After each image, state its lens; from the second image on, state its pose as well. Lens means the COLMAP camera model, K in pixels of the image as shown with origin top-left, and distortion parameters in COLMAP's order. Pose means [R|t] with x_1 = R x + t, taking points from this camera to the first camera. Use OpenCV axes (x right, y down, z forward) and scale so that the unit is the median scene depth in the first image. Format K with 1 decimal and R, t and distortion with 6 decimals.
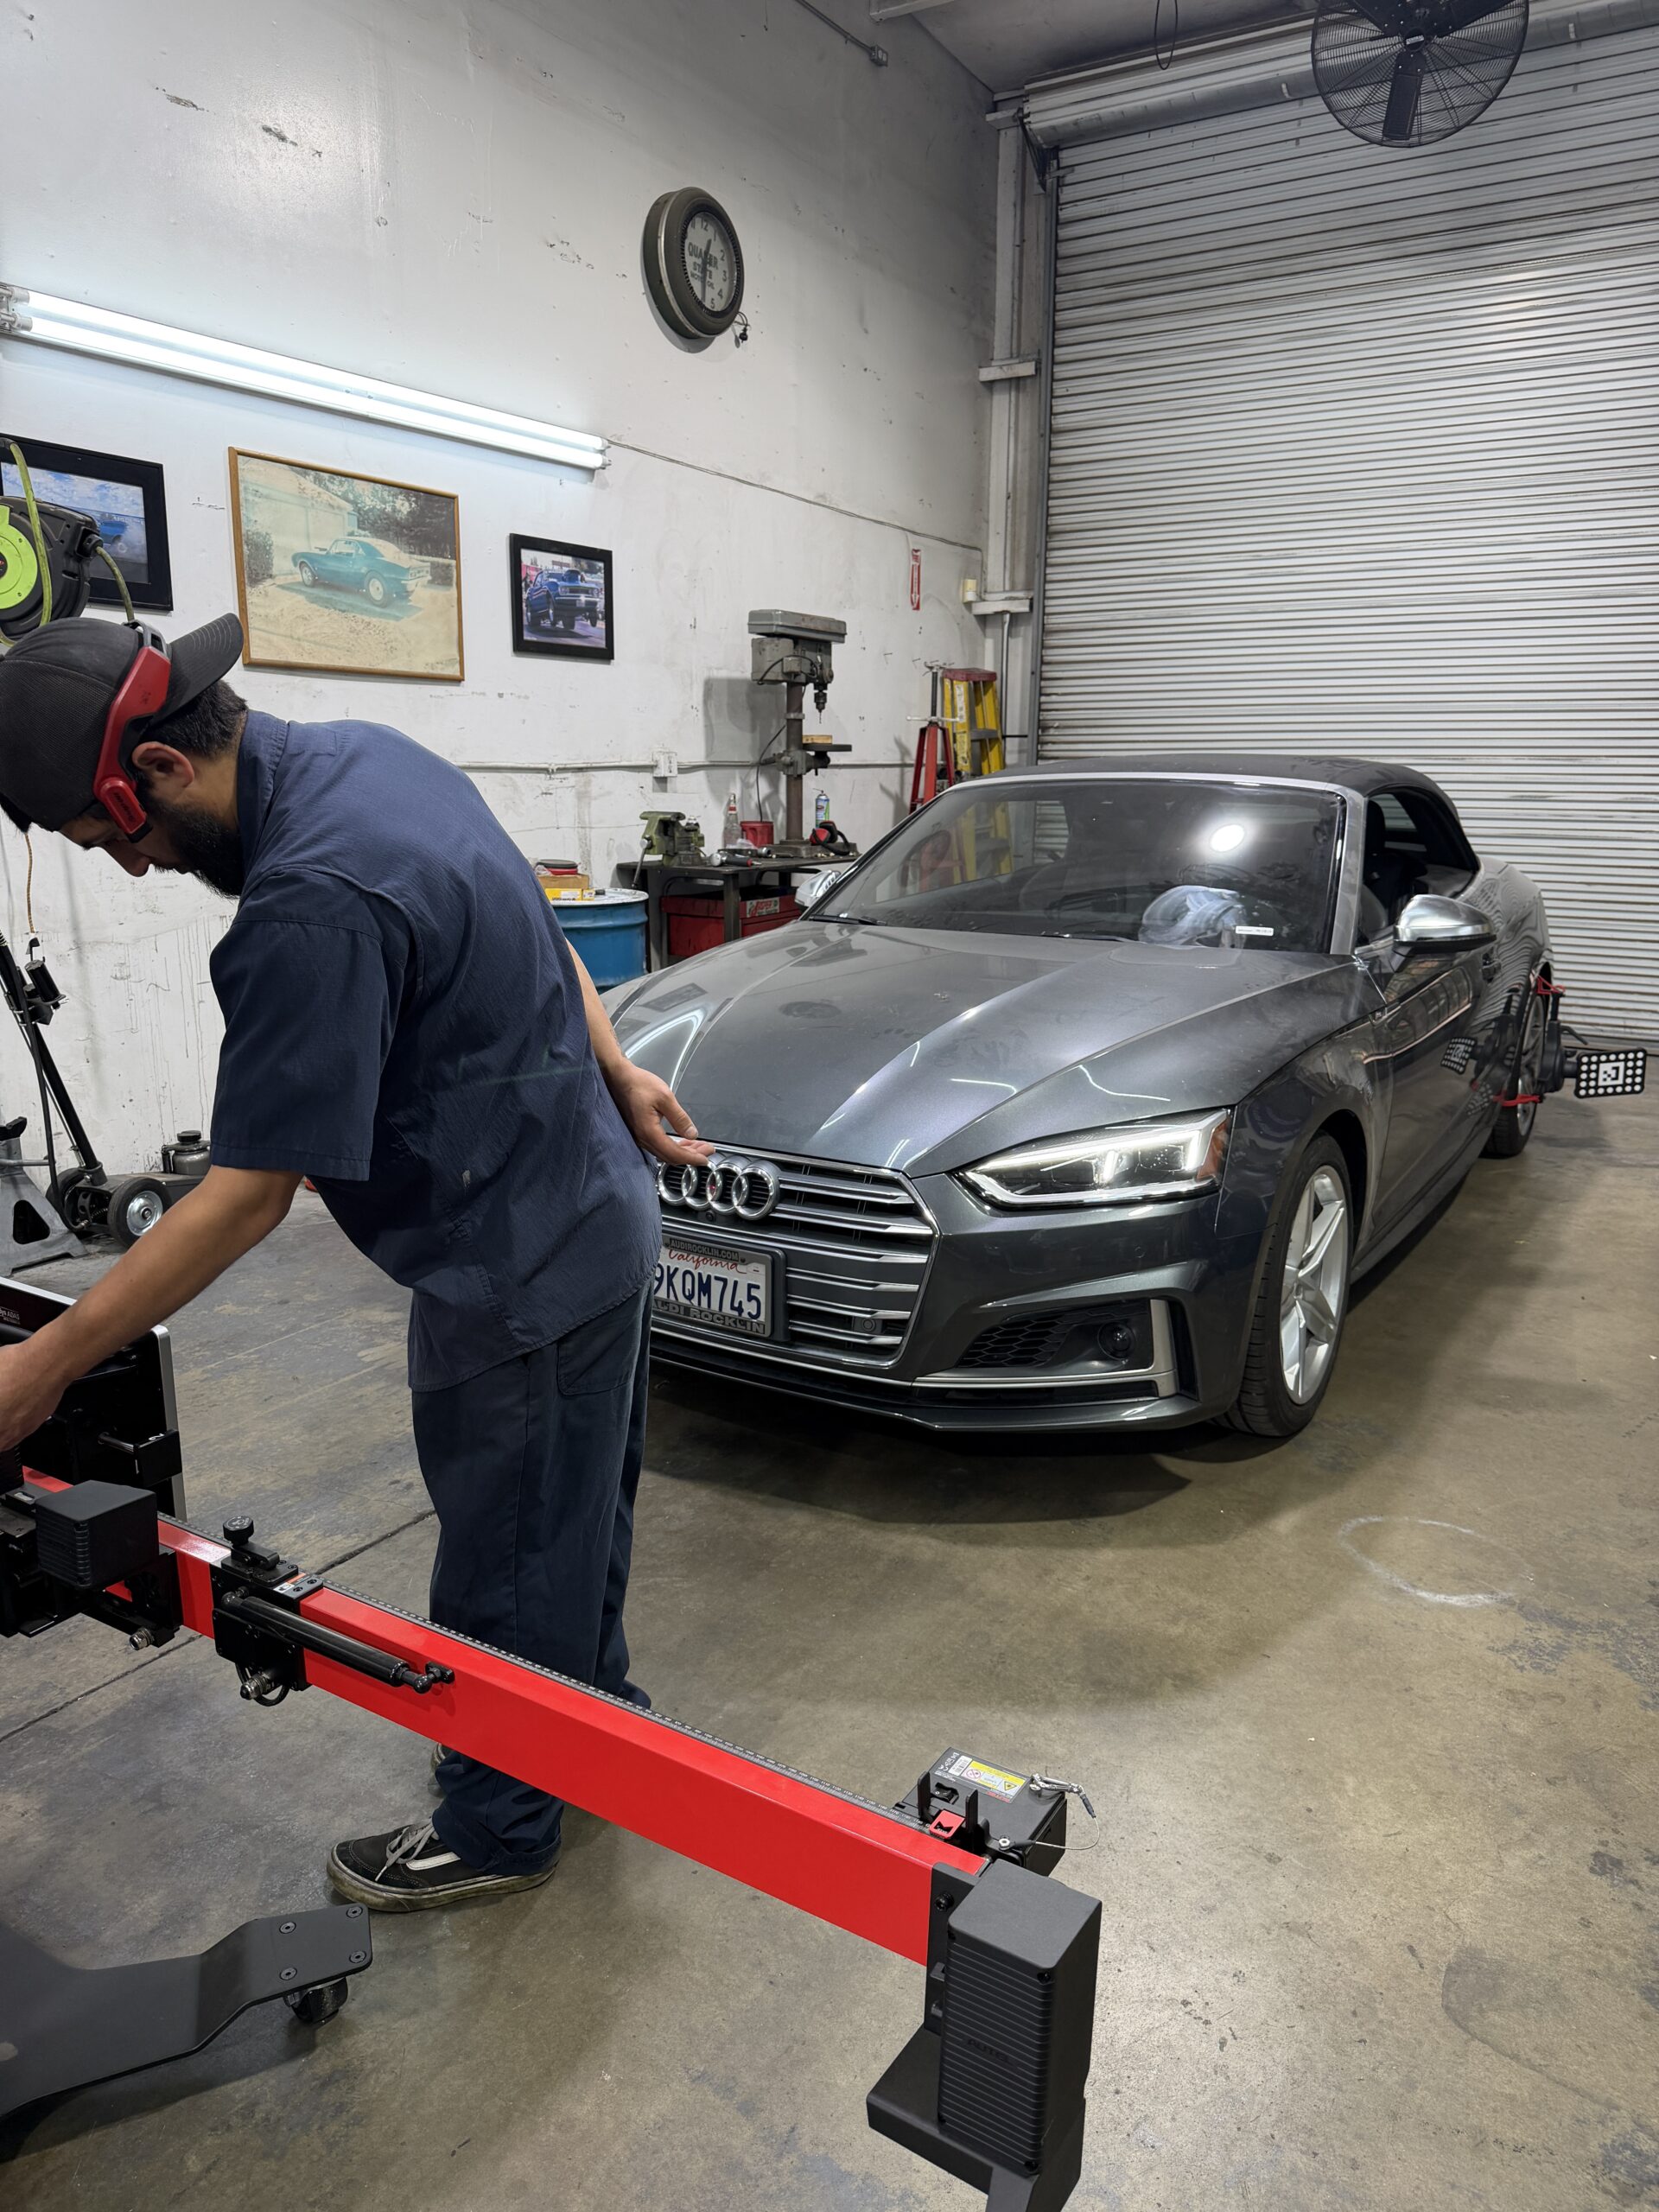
lens RADIAL K [[1565.4, 0, 837.6], [0, 1565.4, 1123.3], [0, 0, 1]] dist [0.020805, -0.045176]
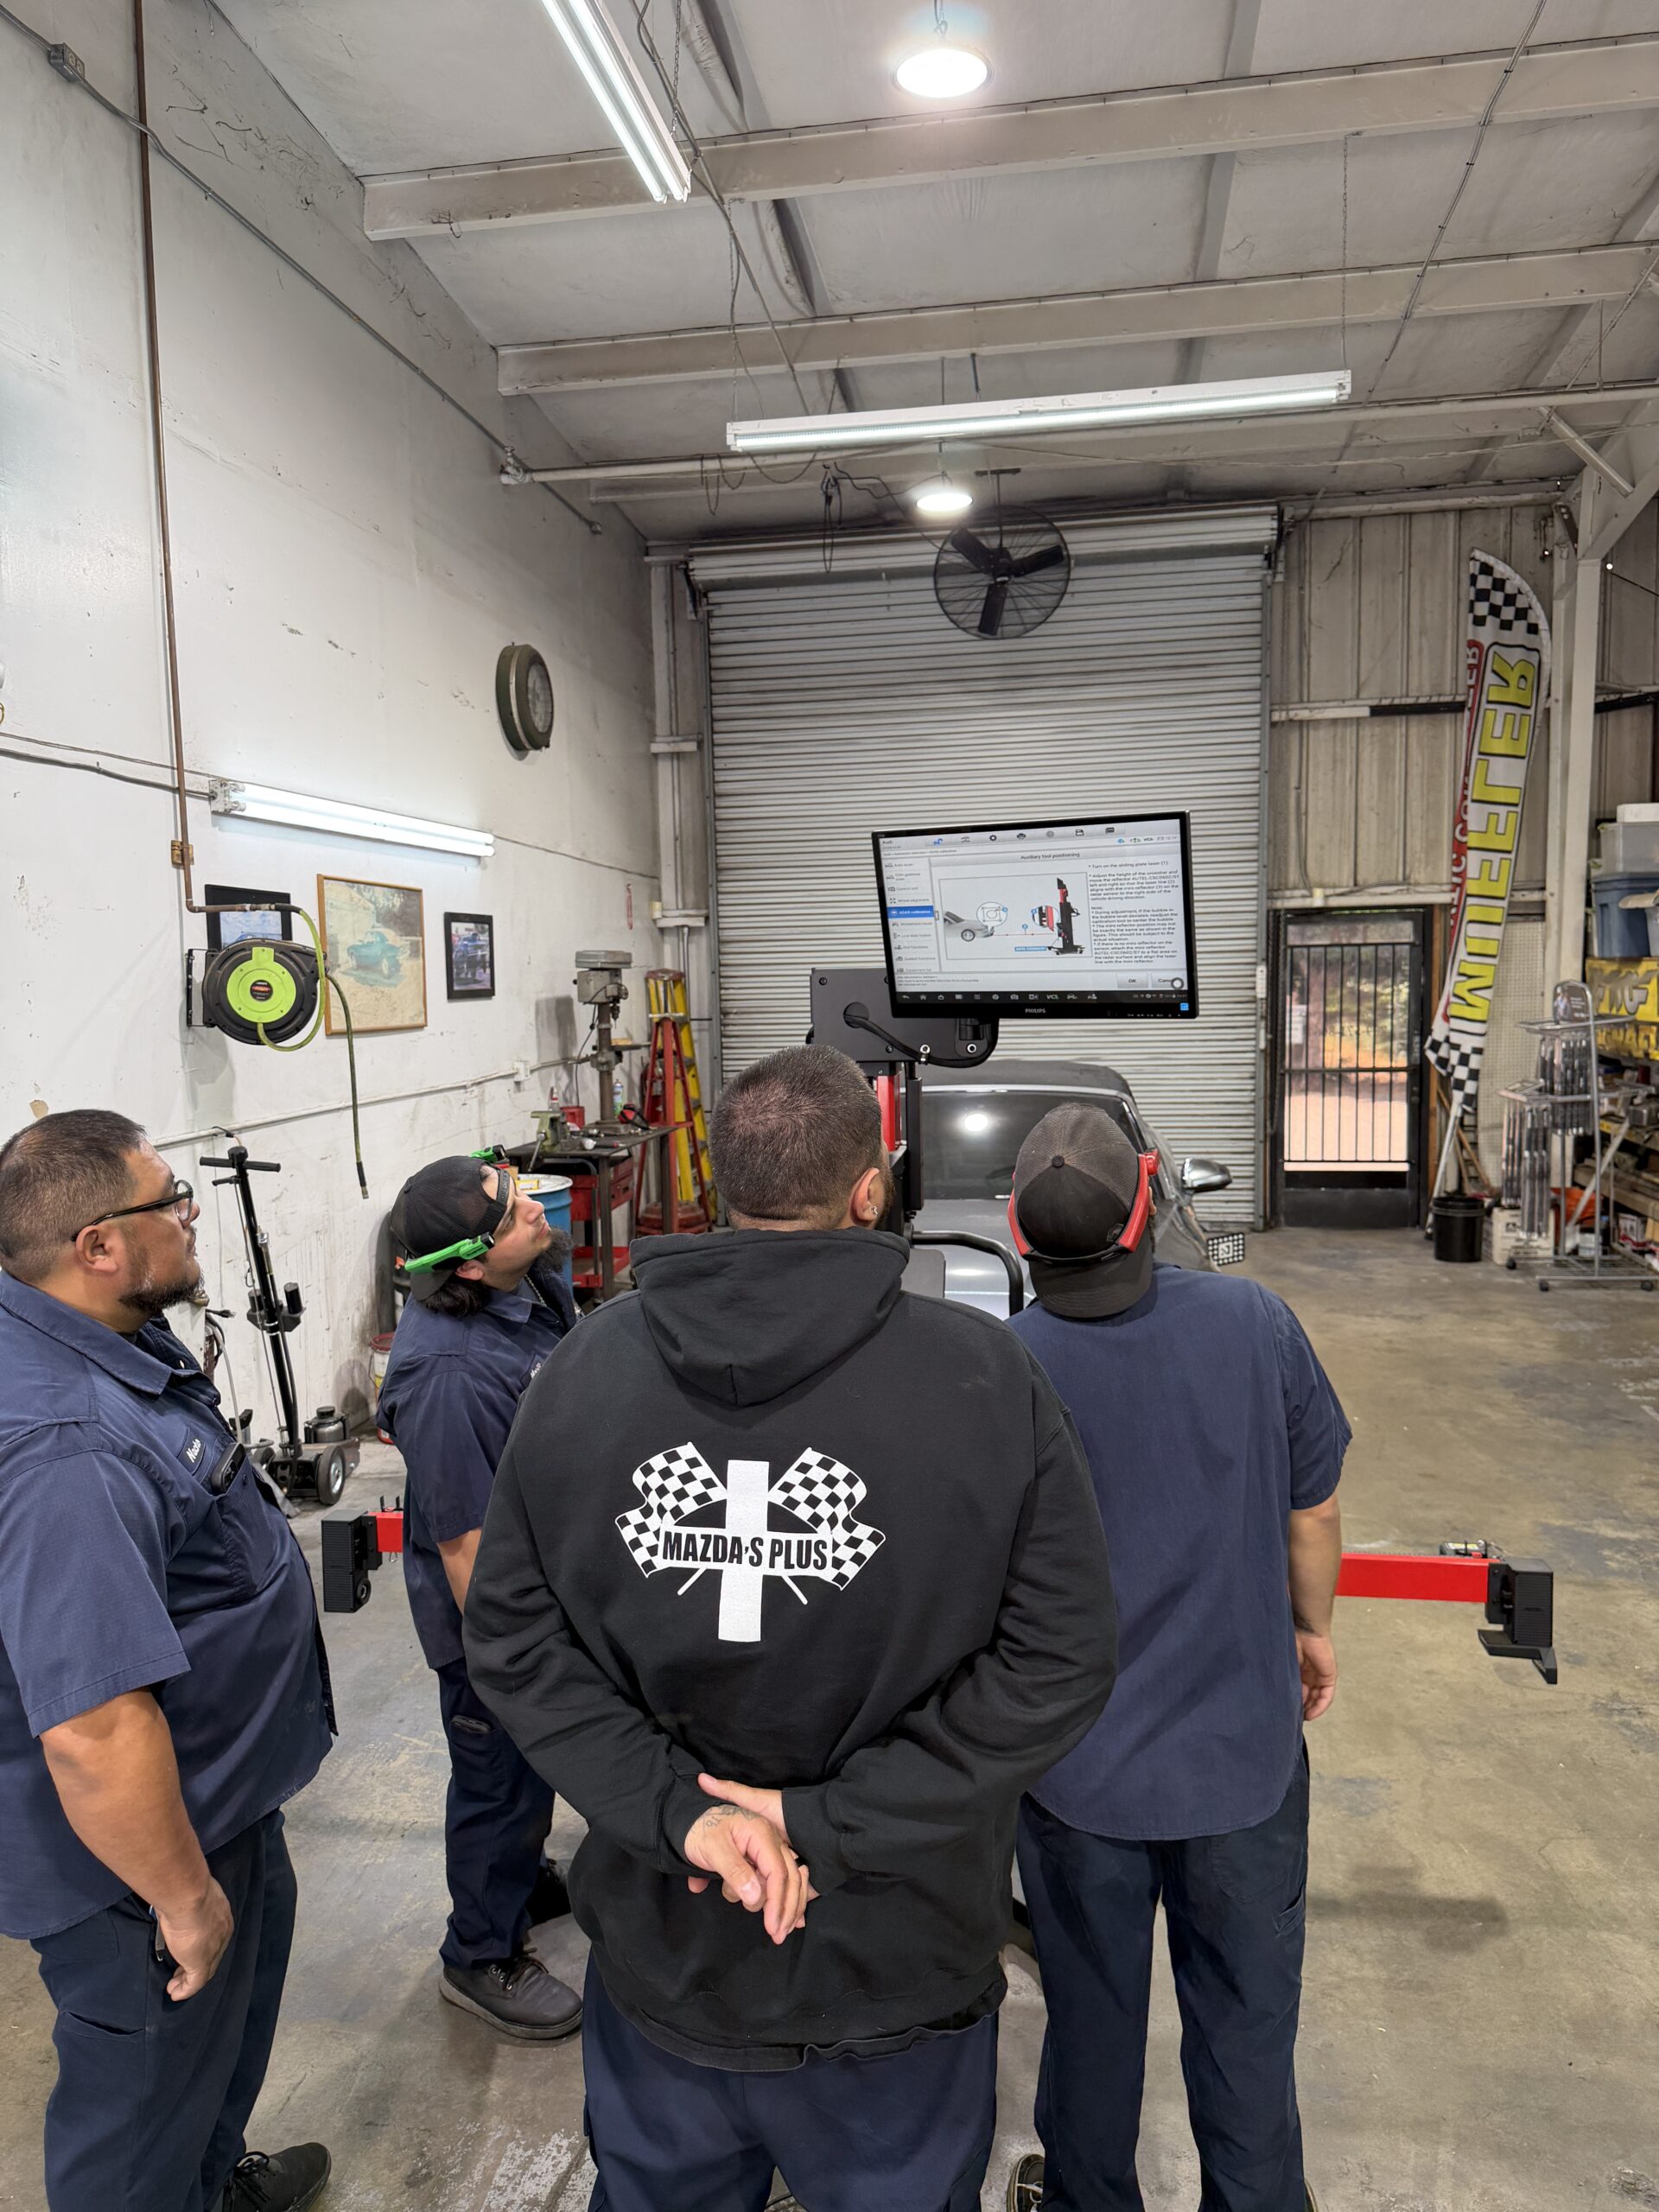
lens RADIAL K [[1565.4, 0, 832.8], [0, 1565.4, 1119.5], [0, 0, 1]] dist [0.020805, -0.045176]
pose [[0.915709, -0.061152, 0.397162, -0.363779], [0.110093, 0.988715, -0.101599, -0.034611], [-0.386467, 0.136760, 0.912107, -0.225152]]
